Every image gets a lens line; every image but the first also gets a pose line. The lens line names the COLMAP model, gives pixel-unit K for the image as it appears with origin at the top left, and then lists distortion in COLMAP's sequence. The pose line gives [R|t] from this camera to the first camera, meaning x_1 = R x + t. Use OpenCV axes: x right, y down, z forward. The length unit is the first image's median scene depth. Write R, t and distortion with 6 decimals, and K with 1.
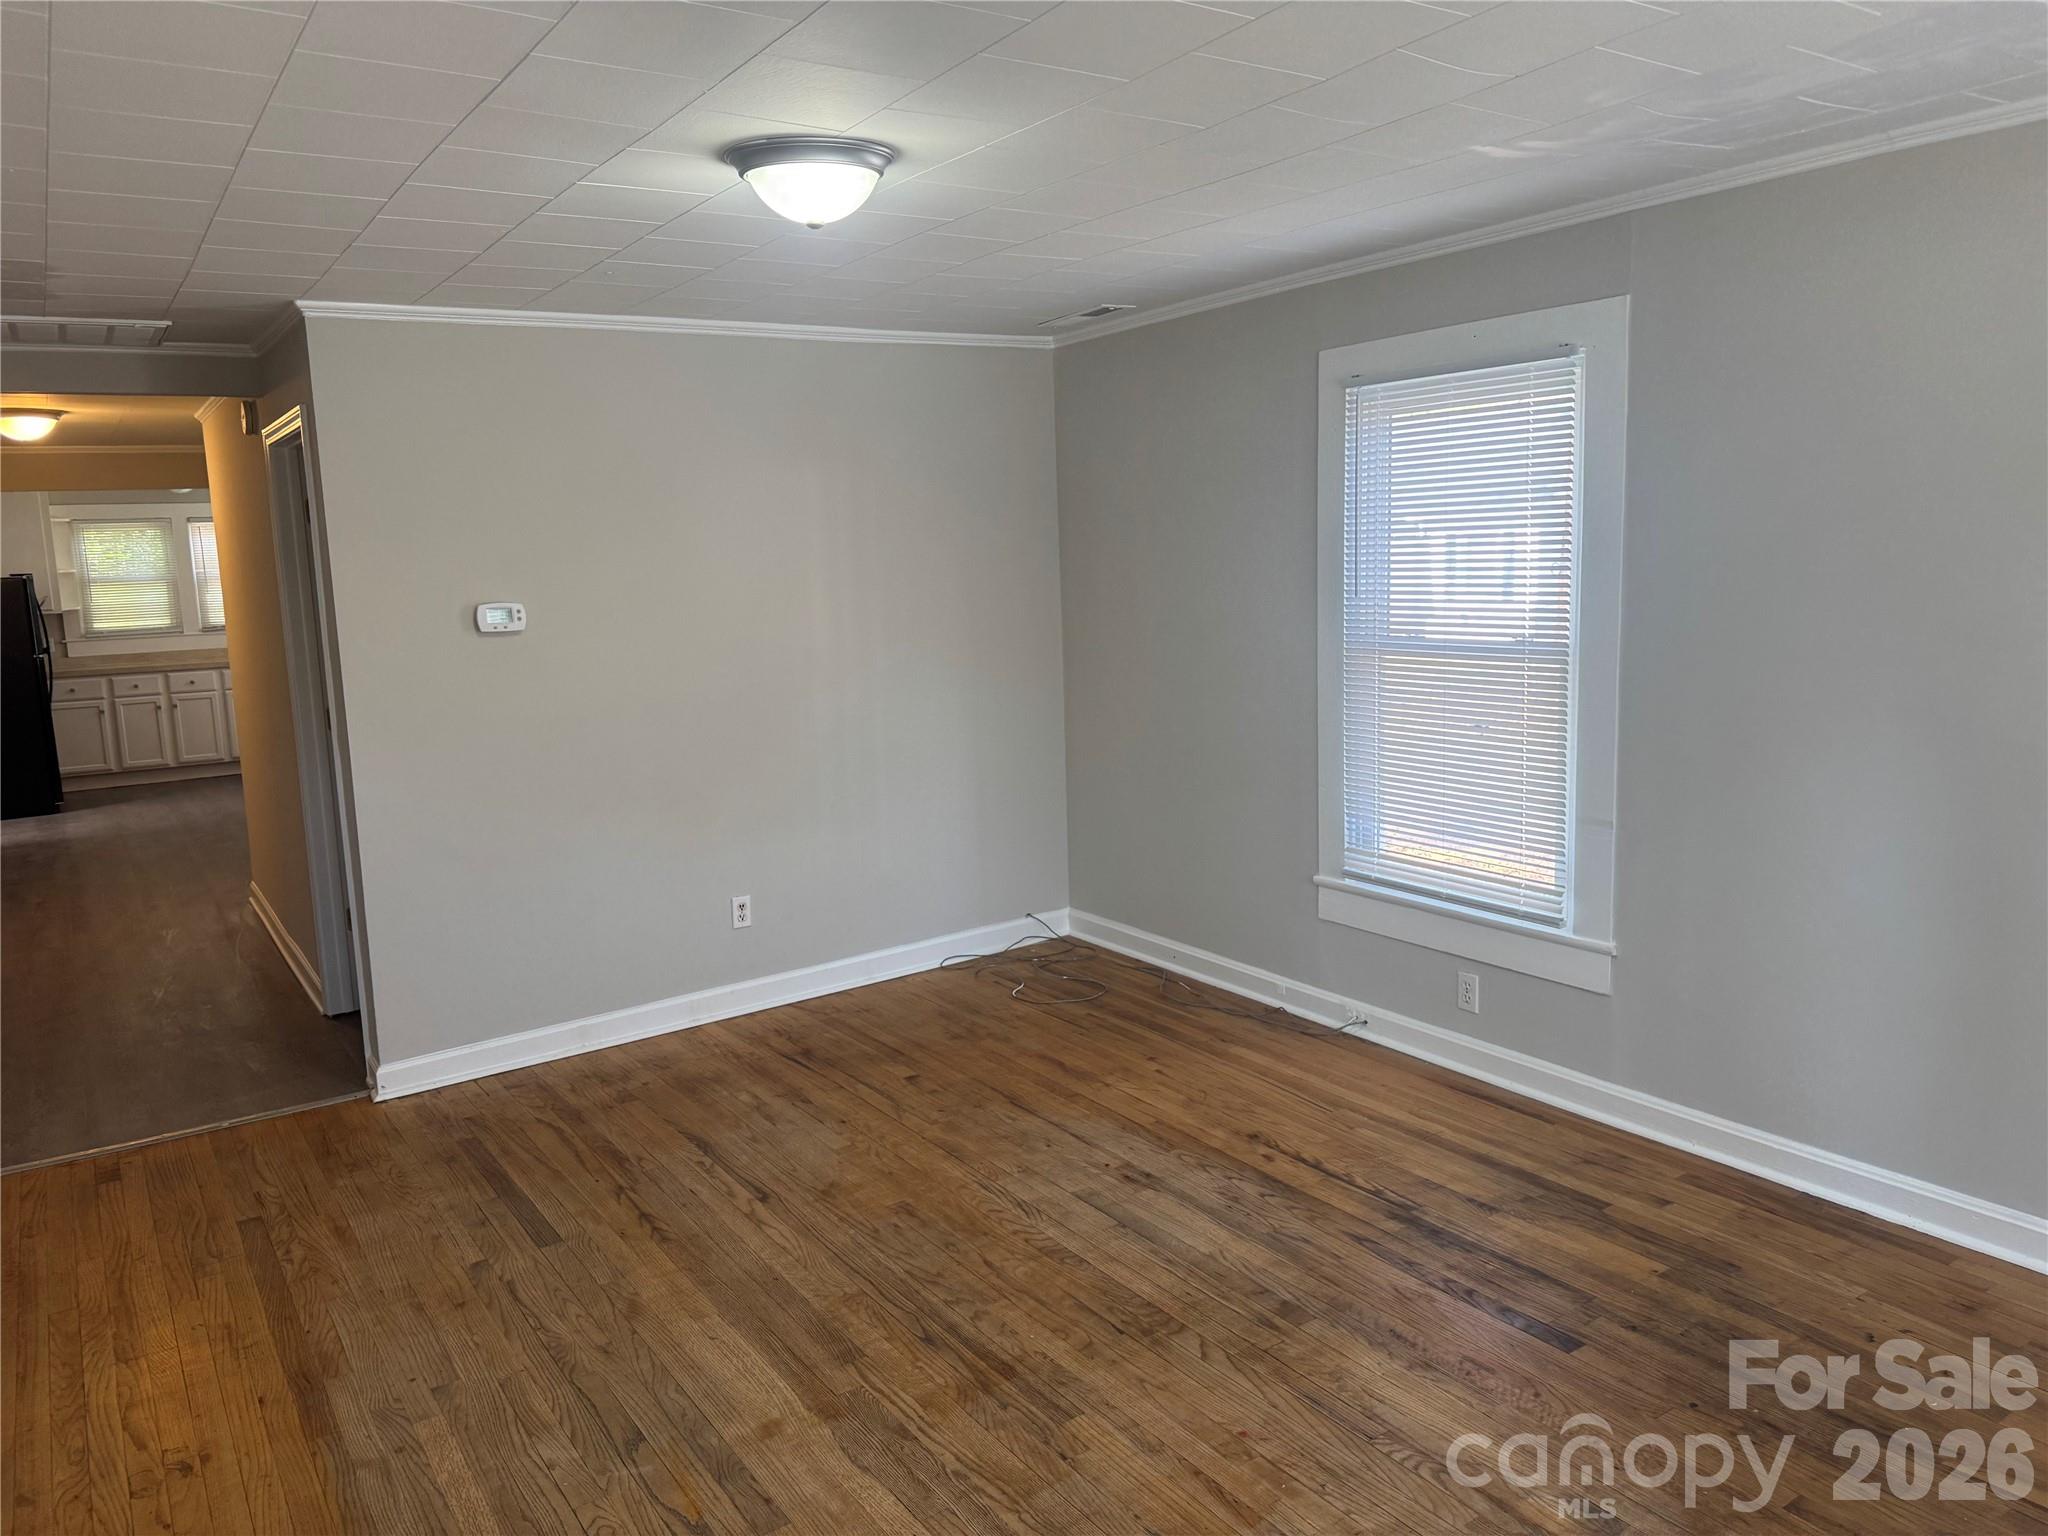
lens RADIAL K [[1451.5, 0, 1024.0], [0, 1451.5, 768.0], [0, 0, 1]] dist [0.008141, 0.003092]
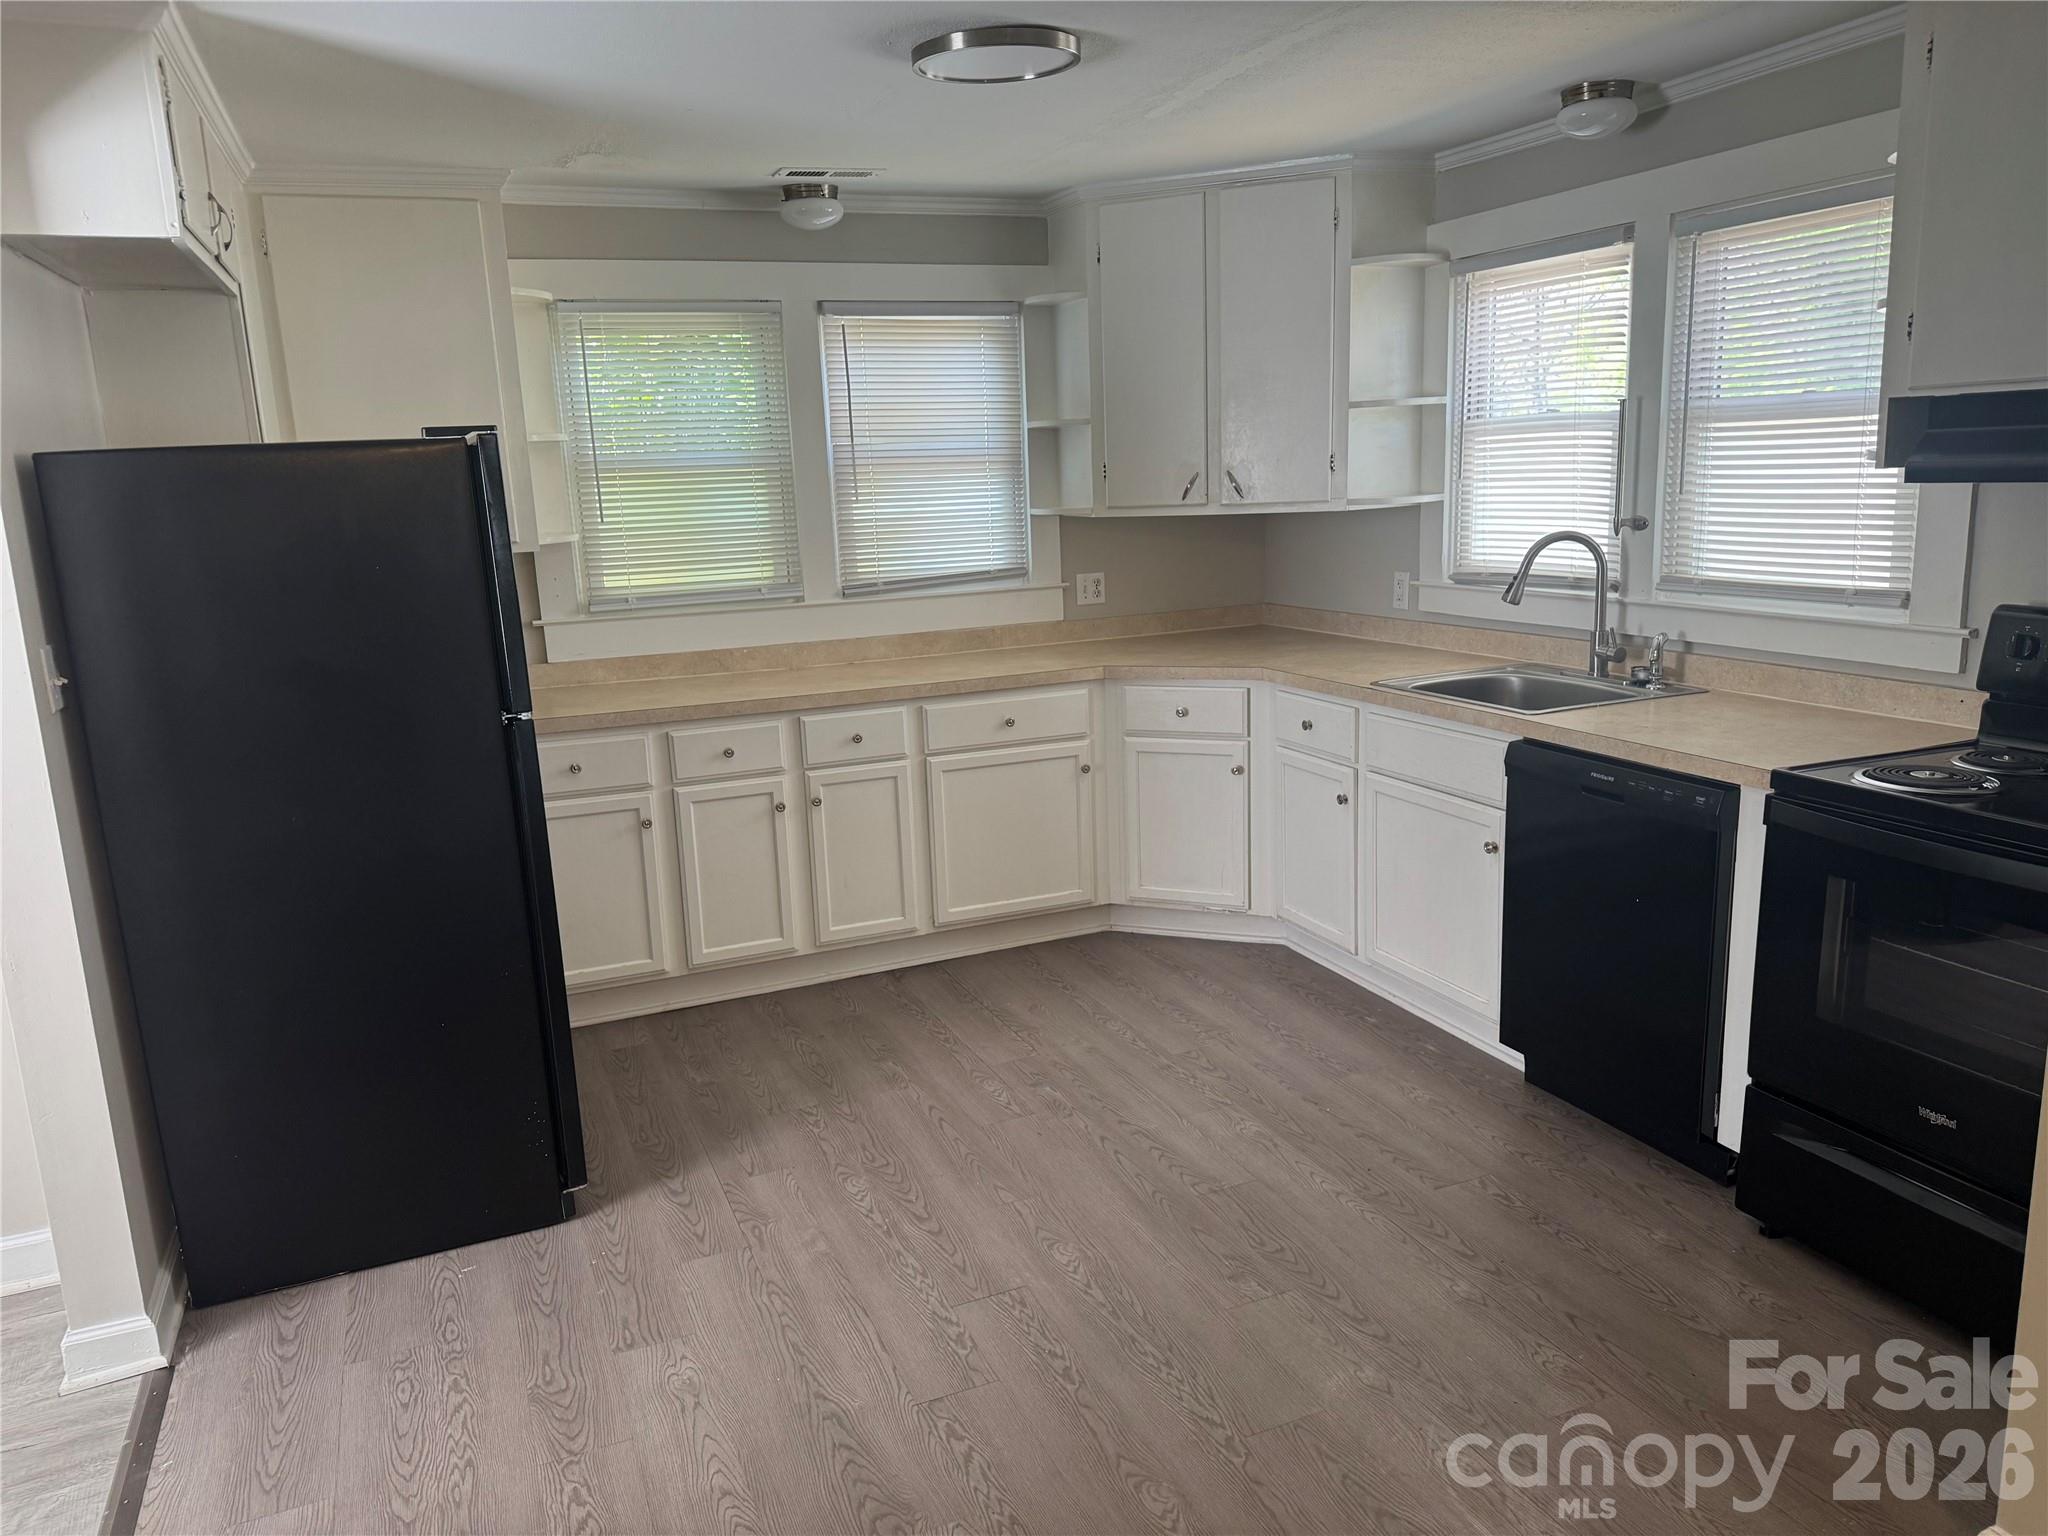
lens RADIAL K [[1431.0, 0, 1024.0], [0, 1431.0, 768.0], [0, 0, 1]] dist [0.107567, 0.000645]
pose [[0.980328, 0.027947, -0.195388, -0.457300], [-0.015894, 0.997888, 0.062984, -0.075420], [0.196736, -0.058640, 0.978701, 0.646838]]
